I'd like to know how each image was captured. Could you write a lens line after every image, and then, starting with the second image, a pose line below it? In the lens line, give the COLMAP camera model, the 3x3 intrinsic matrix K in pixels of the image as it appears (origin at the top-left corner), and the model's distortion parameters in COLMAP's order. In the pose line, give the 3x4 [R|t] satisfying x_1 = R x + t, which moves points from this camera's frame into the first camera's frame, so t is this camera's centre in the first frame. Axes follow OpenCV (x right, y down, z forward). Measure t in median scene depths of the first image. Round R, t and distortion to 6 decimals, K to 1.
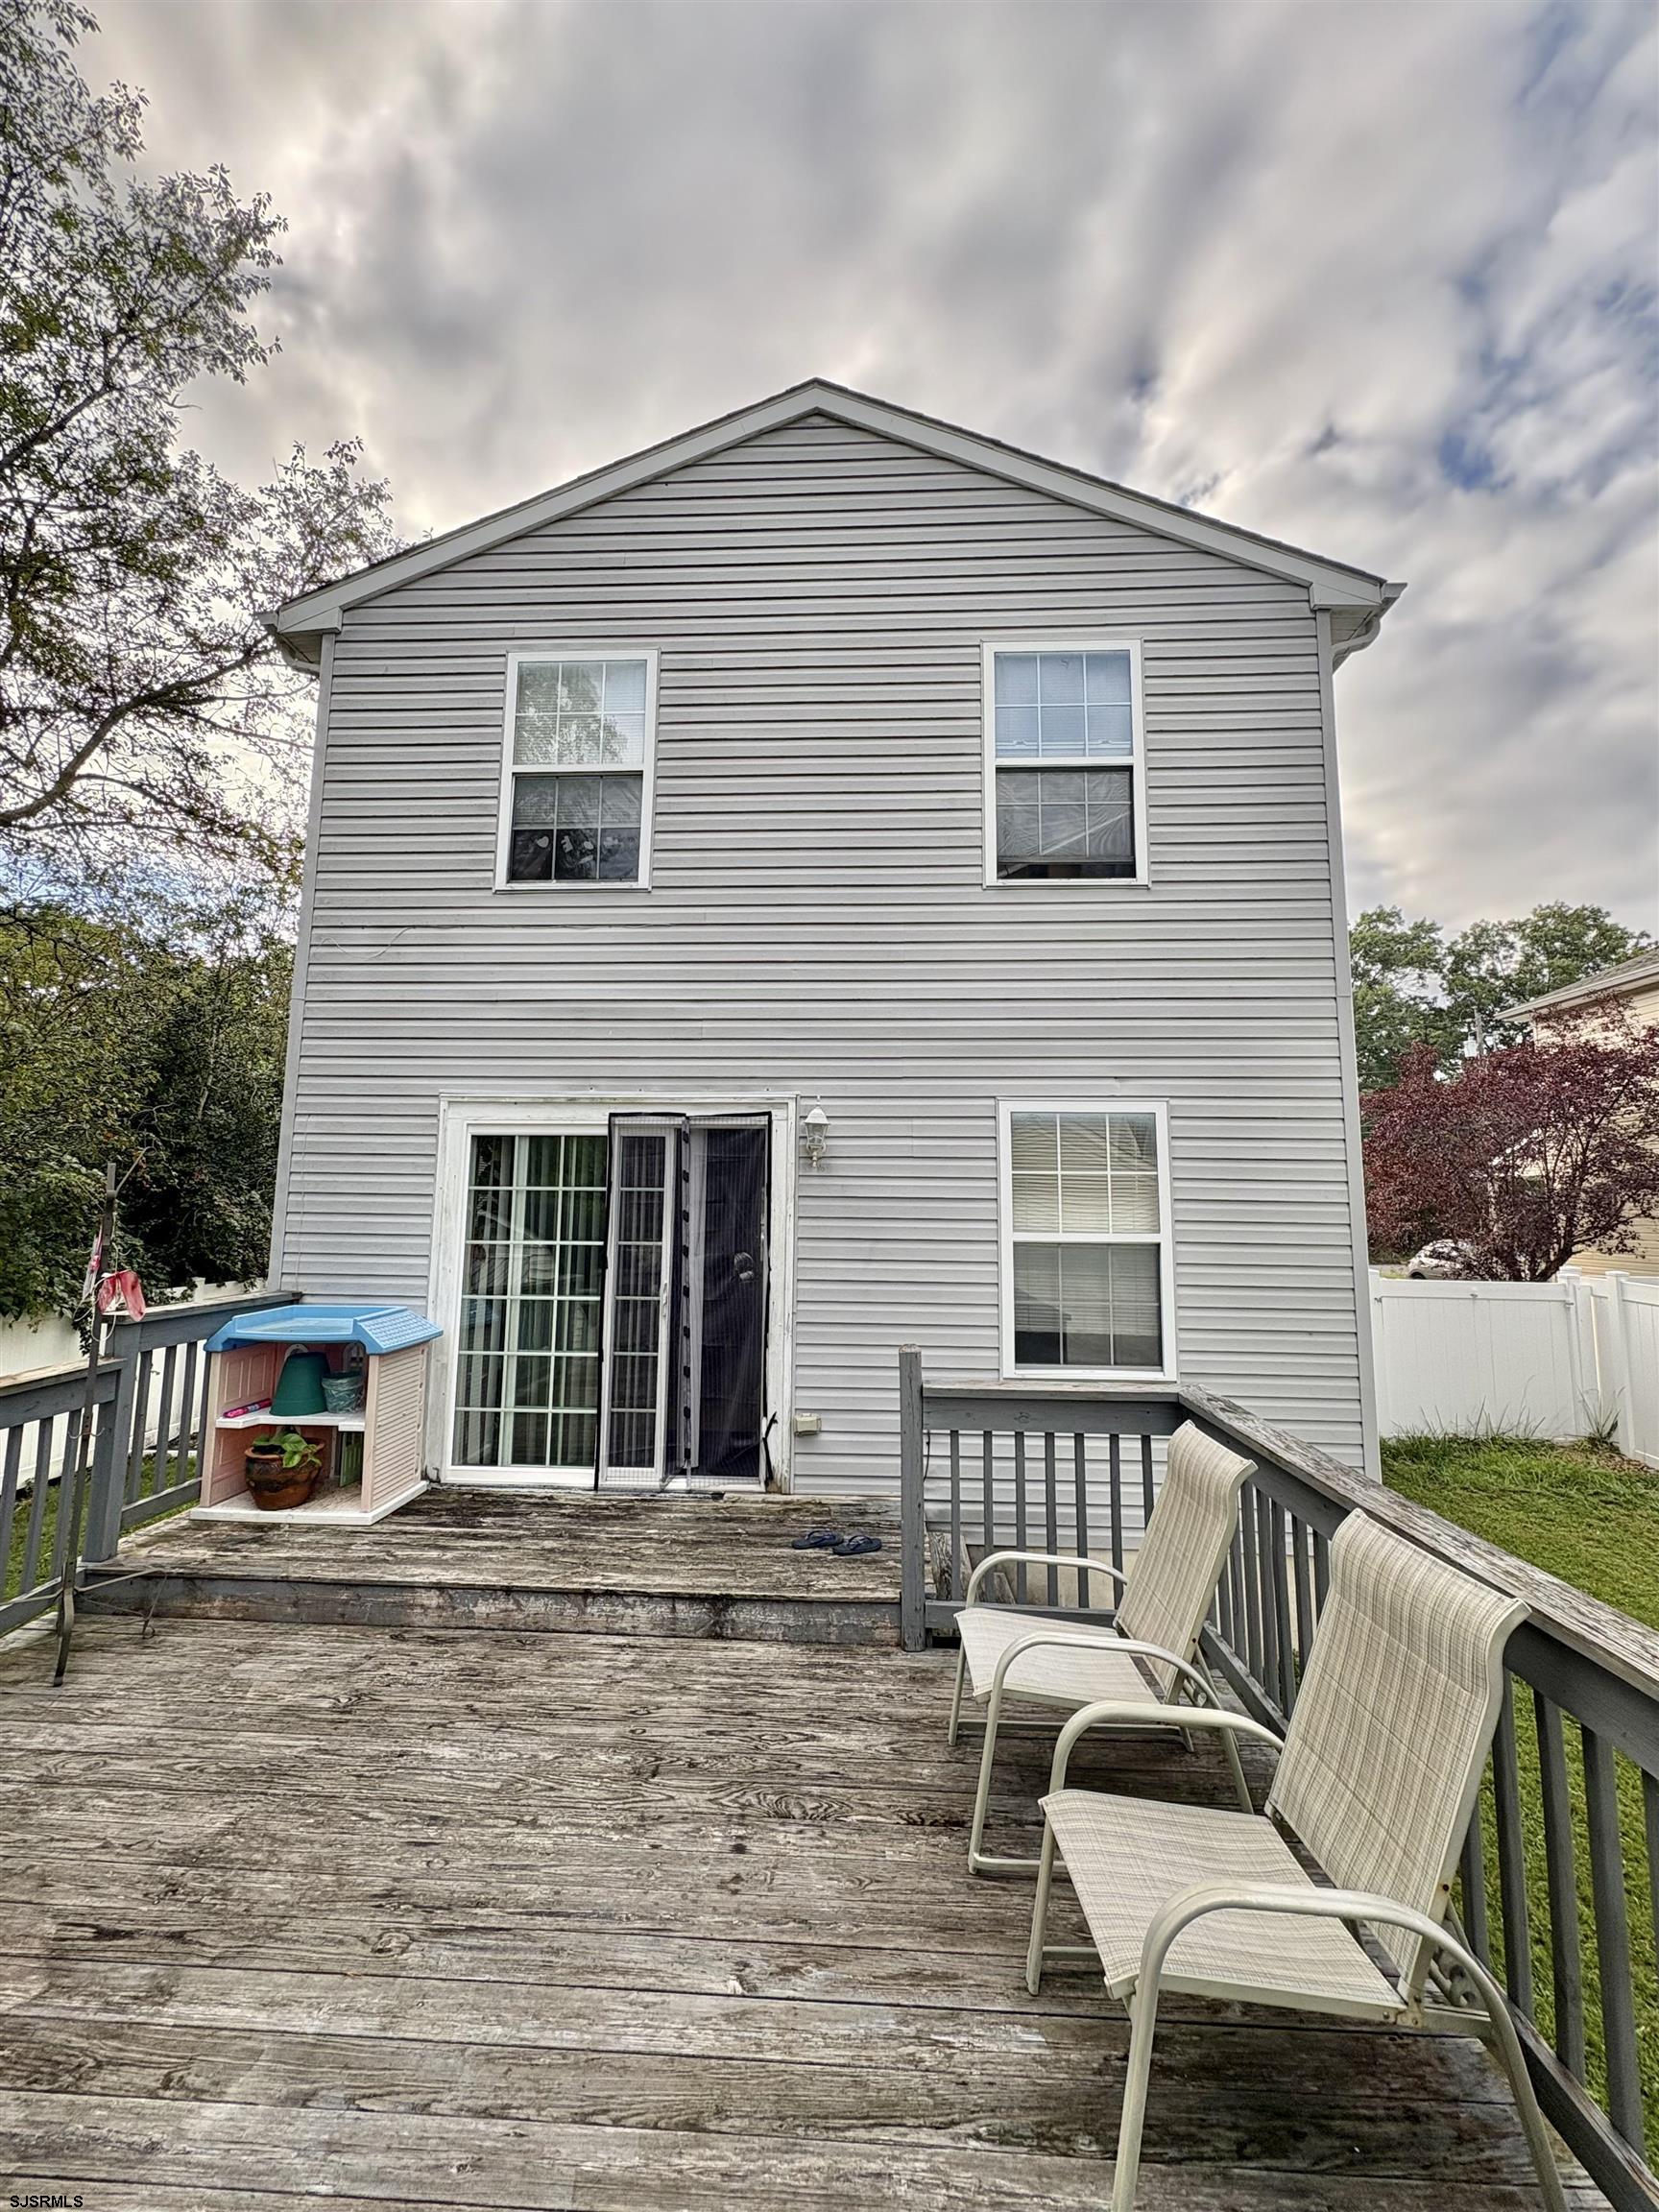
lens RADIAL K [[887.2, 0, 821.7], [0, 887.2, 1107.4], [0, 0, 1]] dist [0.001044, -0.000020]
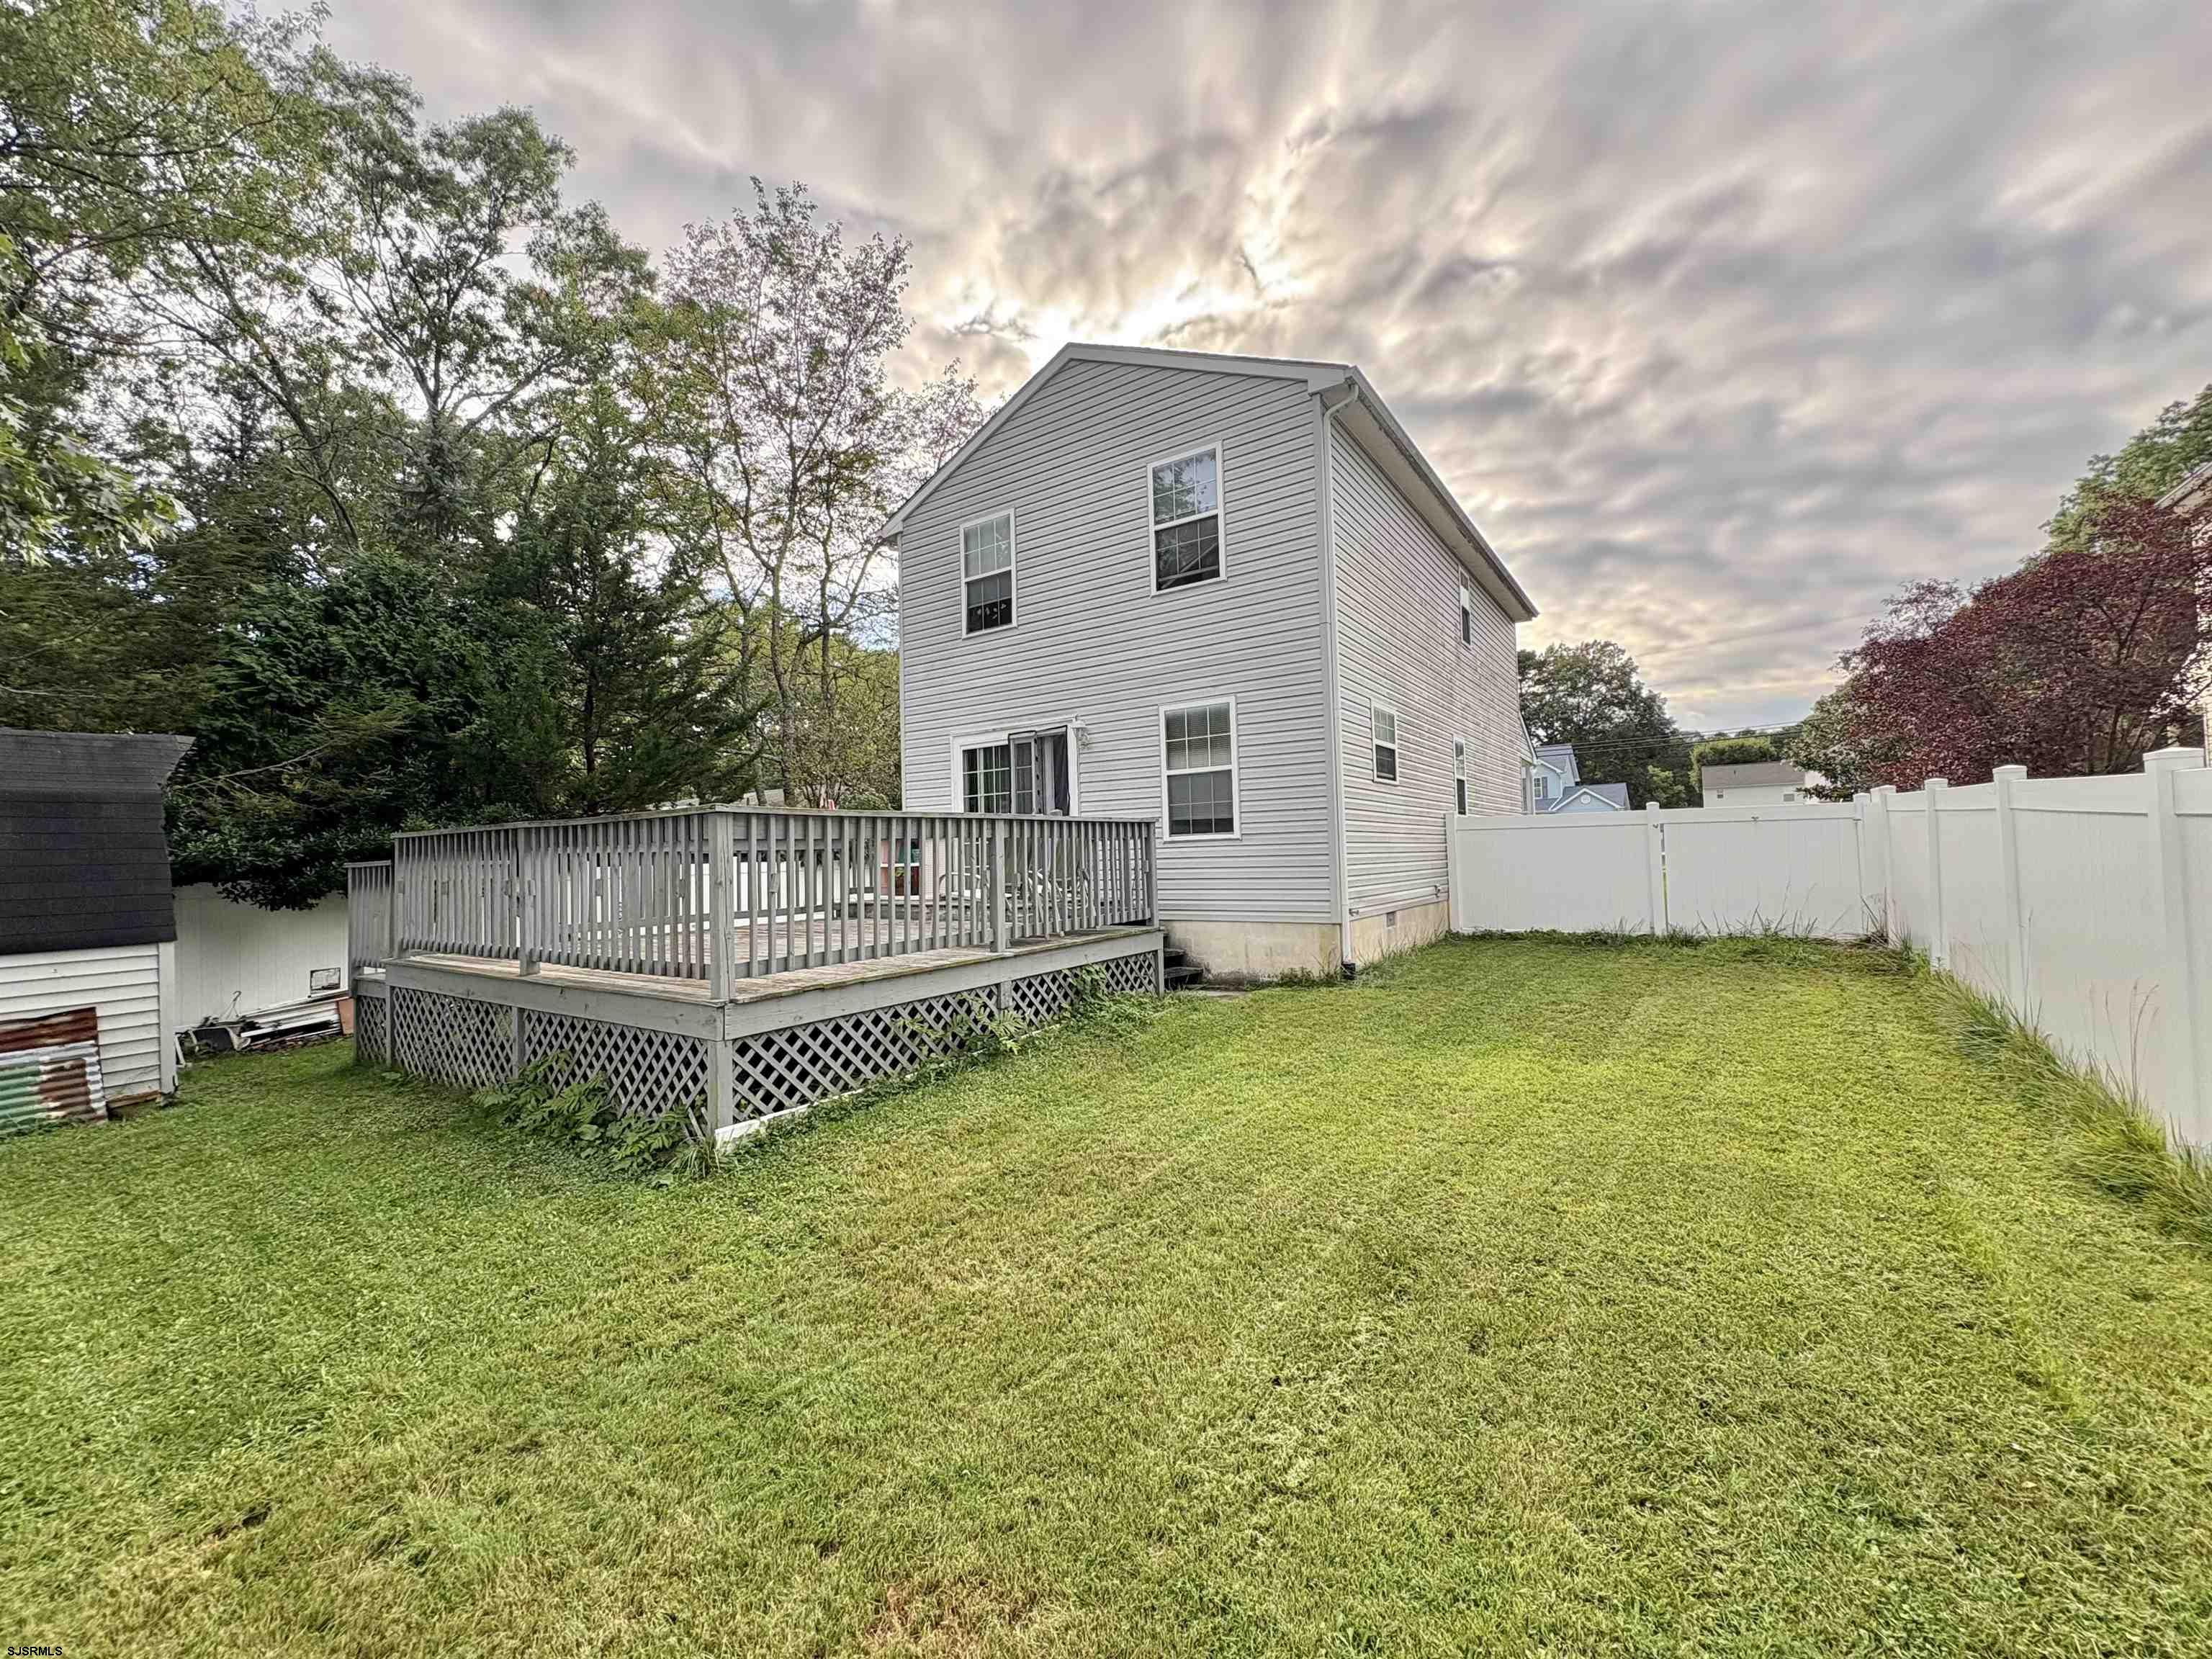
lens RADIAL K [[887.2, 0, 1107.3], [0, 887.2, 830.1], [0, 0, 1]] dist [0.001044, -0.000020]
pose [[0.854512, -0.052038, -0.516819, 1.064569], [0.096139, 0.993623, 0.058910, 0.134240], [0.510458, -0.100026, 0.854065, -0.754543]]
